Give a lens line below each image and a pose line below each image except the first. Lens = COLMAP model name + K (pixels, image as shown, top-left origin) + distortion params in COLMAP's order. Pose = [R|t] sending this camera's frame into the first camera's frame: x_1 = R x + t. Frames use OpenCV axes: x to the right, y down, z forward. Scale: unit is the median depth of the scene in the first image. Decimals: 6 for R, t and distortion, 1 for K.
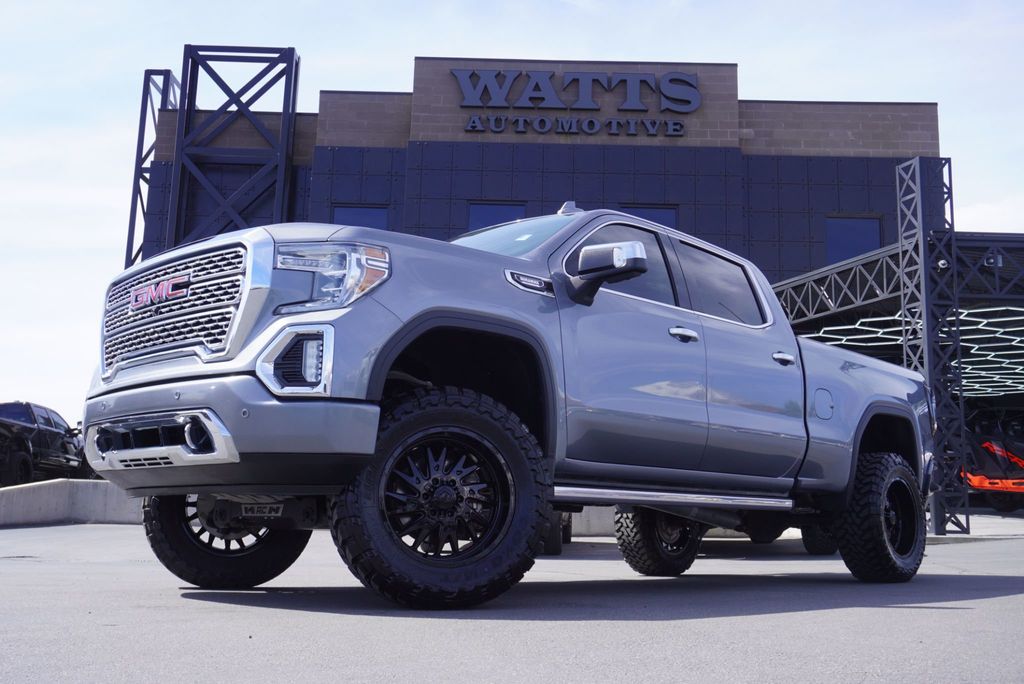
lens RADIAL K [[1022.6, 0, 498.2], [0, 1022.6, 330.0], [0, 0, 1]] dist [0.011255, 0.000000]
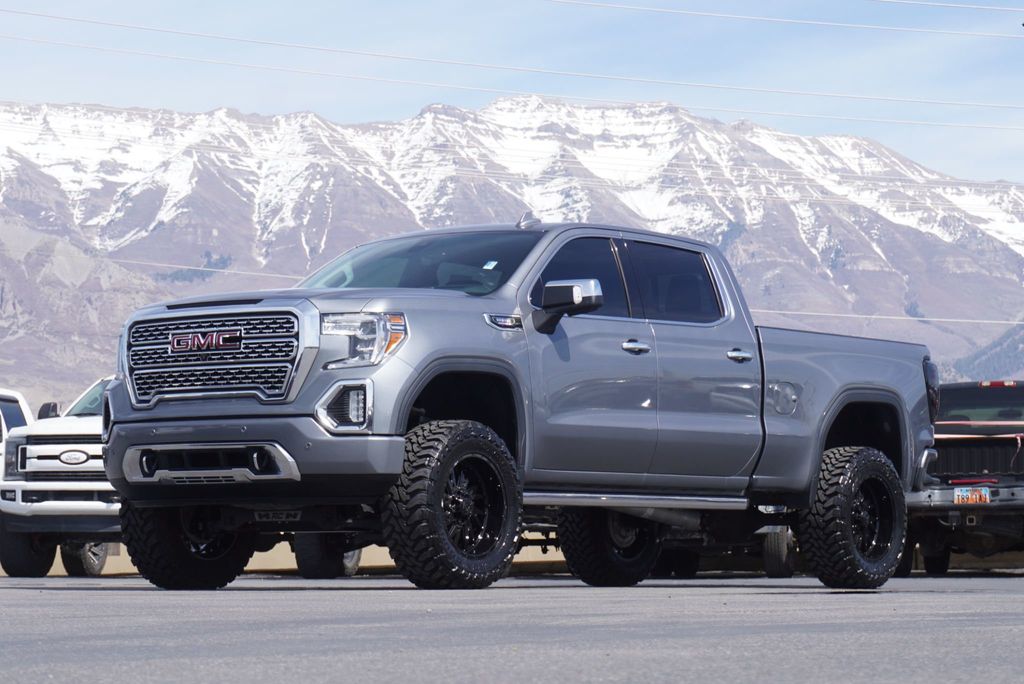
lens RADIAL K [[3053.9, 0, 511.4], [0, 3053.9, 342.0], [0, 0, 1]] dist [0.125605, 0.000000]
pose [[0.993056, -0.004921, 0.117538, -0.414760], [-0.009478, 0.992530, 0.121630, -0.501107], [-0.117258, -0.121899, 0.985592, -2.737813]]
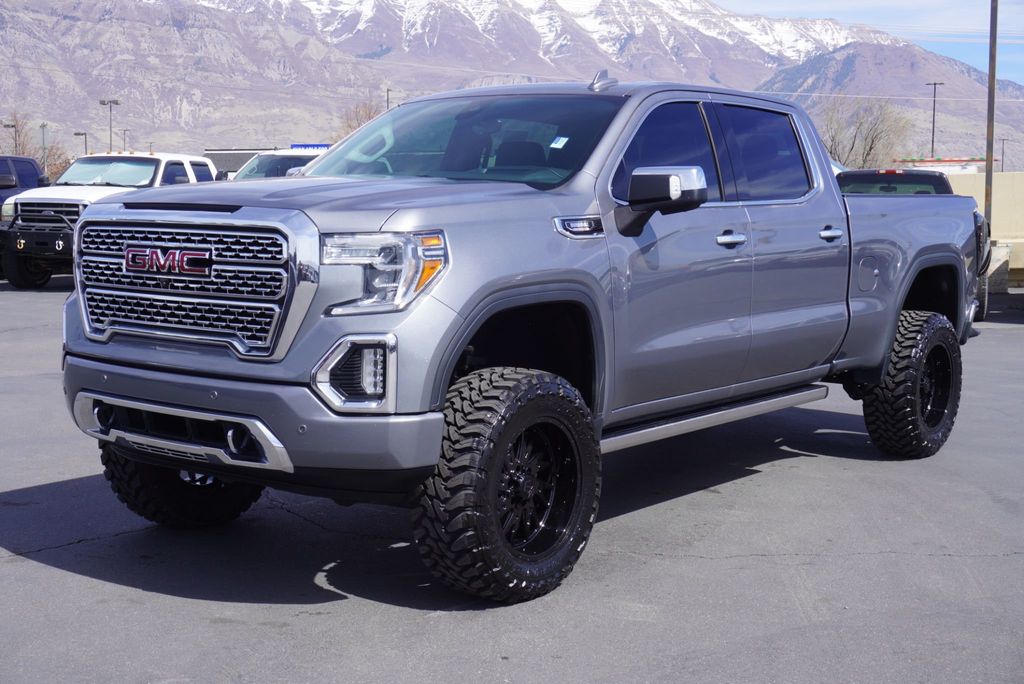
lens RADIAL K [[1411.6, 0, 515.6], [0, 1411.6, 341.5], [0, 0, 1]] dist [0.028718, 0.000000]
pose [[0.993691, -0.012131, 0.111491, -0.179317], [-0.021321, 0.955568, 0.293999, -0.343555], [-0.110104, -0.294521, 0.949281, -0.200301]]
